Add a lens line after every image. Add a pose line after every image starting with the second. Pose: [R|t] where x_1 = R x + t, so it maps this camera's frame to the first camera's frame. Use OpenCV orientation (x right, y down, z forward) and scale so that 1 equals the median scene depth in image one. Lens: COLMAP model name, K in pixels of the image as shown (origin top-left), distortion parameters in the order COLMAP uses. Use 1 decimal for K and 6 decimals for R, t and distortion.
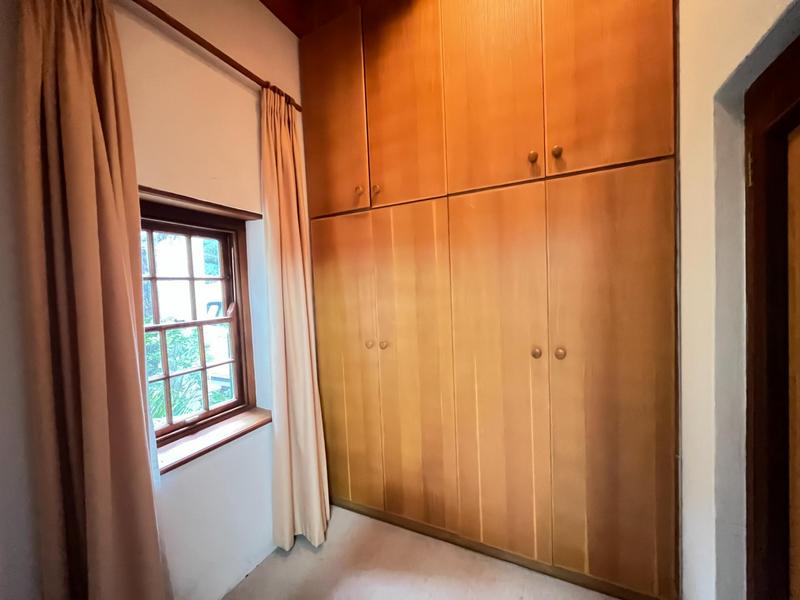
lens RADIAL K [[318.2, 0, 403.2], [0, 318.2, 299.3], [0, 0, 1]] dist [-0.025962, -0.000036]
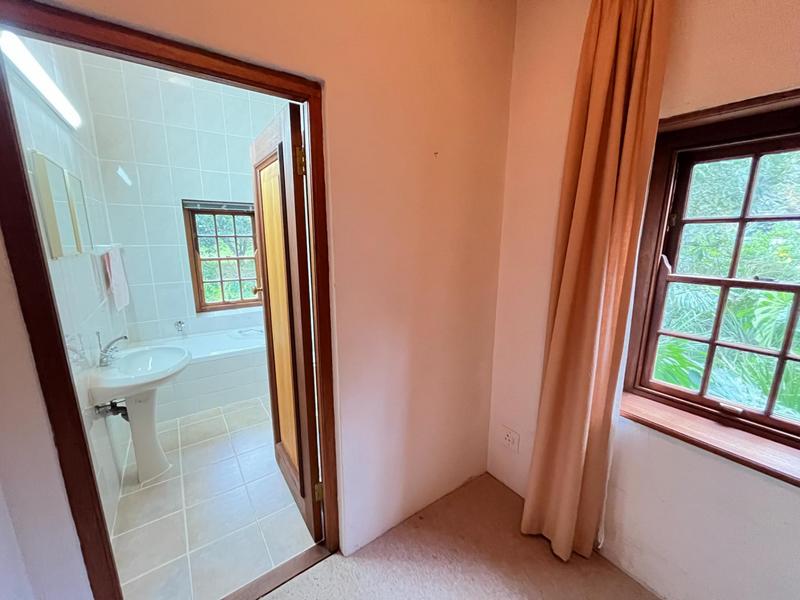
lens RADIAL K [[318.2, 0, 403.2], [0, 318.2, 299.3], [0, 0, 1]] dist [-0.025962, -0.000036]
pose [[-0.488571, 0.202495, -0.848701, 0.325006], [-0.010039, 0.971328, 0.237532, -0.048555], [0.872466, 0.124571, -0.472530, 0.678471]]
